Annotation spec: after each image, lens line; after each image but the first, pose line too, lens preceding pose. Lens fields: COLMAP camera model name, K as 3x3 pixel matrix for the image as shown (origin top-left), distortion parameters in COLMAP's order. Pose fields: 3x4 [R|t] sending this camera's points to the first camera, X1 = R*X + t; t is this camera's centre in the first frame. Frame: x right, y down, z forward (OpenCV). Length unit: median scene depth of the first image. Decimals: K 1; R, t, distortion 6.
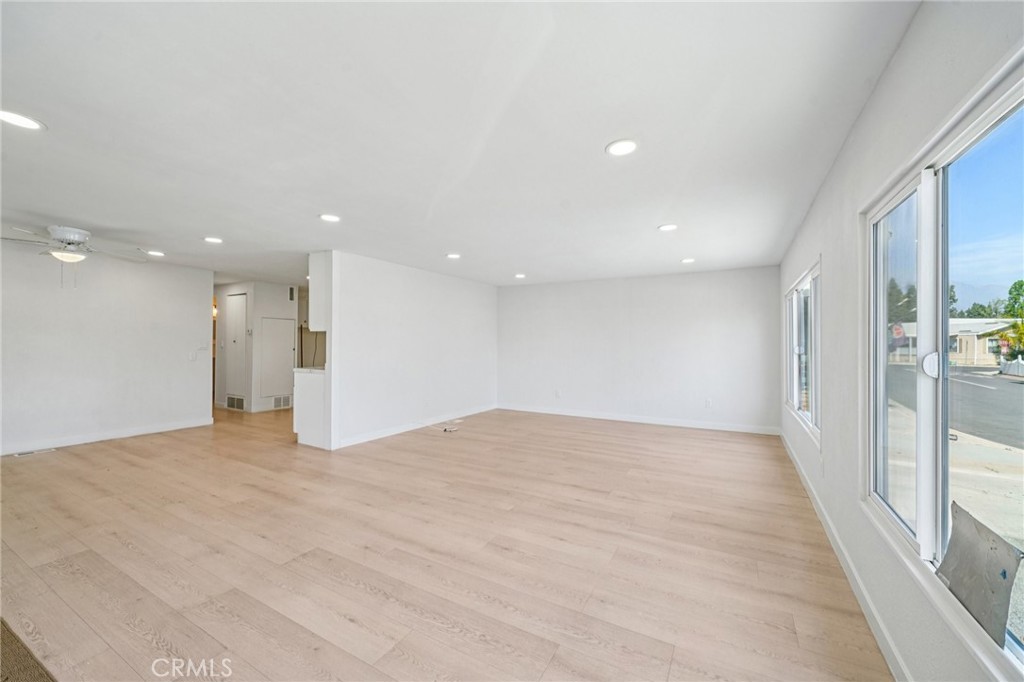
lens RADIAL K [[410.1, 0, 512.0], [0, 410.1, 341.0], [0, 0, 1]] dist [0.000046, 0.000068]
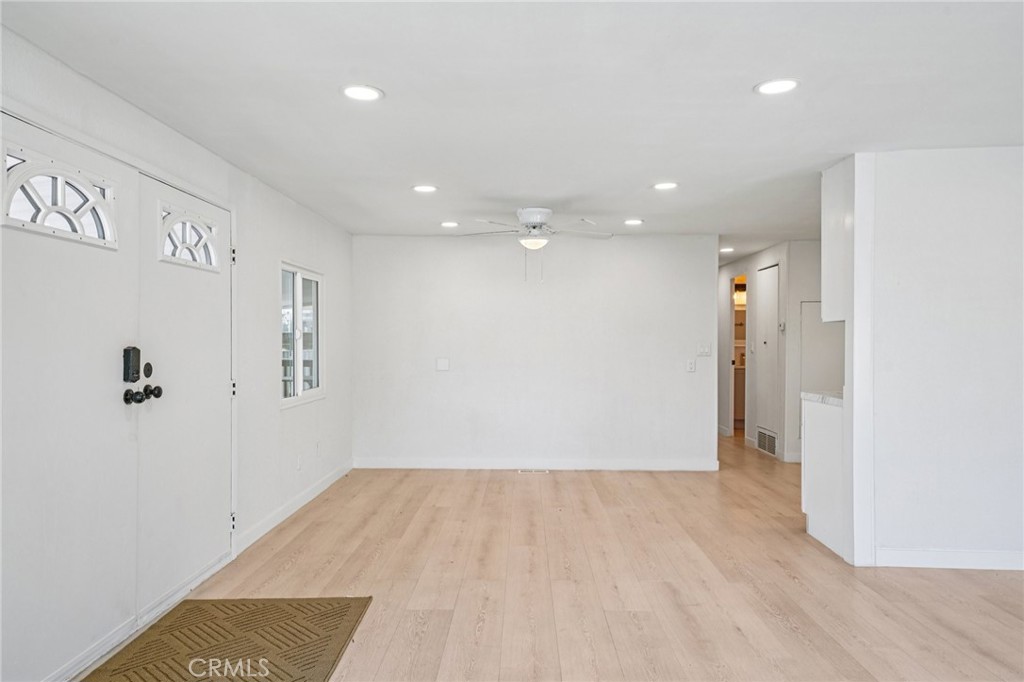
lens RADIAL K [[679.4, 0, 495.3], [0, 679.4, 345.4], [0, 0, 1]] dist [0.028102, 0.000081]
pose [[0.452830, -0.005071, -0.891582, 0.107397], [0.010647, 0.999943, -0.000280, 0.000993], [0.891533, -0.009366, 0.452859, 0.292822]]
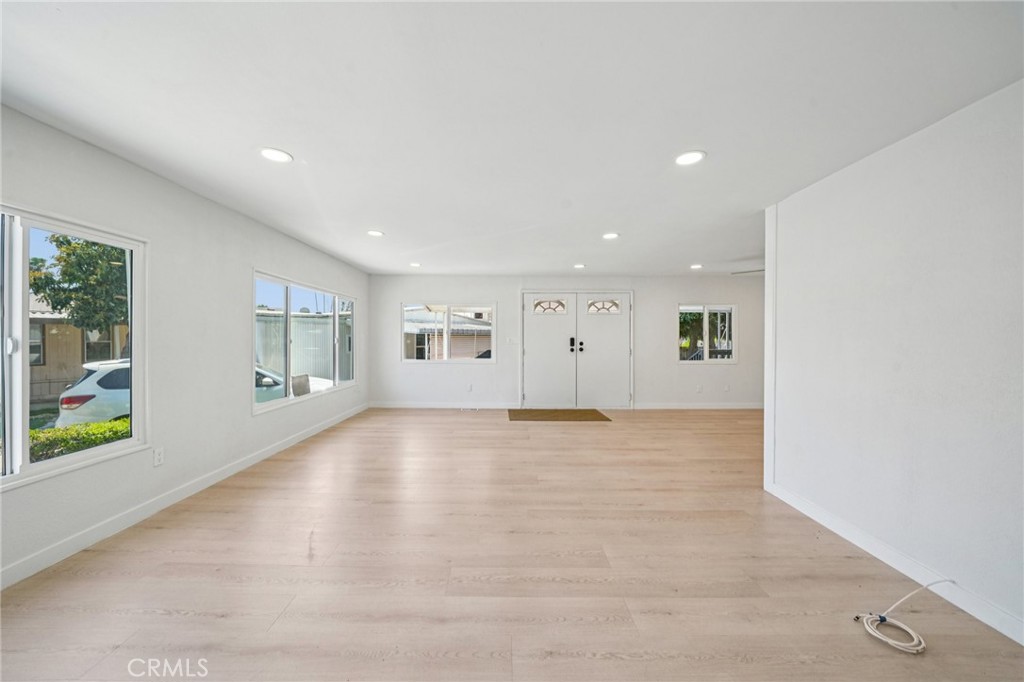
lens RADIAL K [[369.4, 0, 495.4], [0, 369.4, 337.8], [0, 0, 1]] dist [-0.000880, -0.000046]
pose [[-0.886101, -0.007430, -0.463432, 0.321169], [-0.005052, 0.999967, -0.006371, 0.009646], [0.463464, -0.003304, -0.886109, 1.569513]]
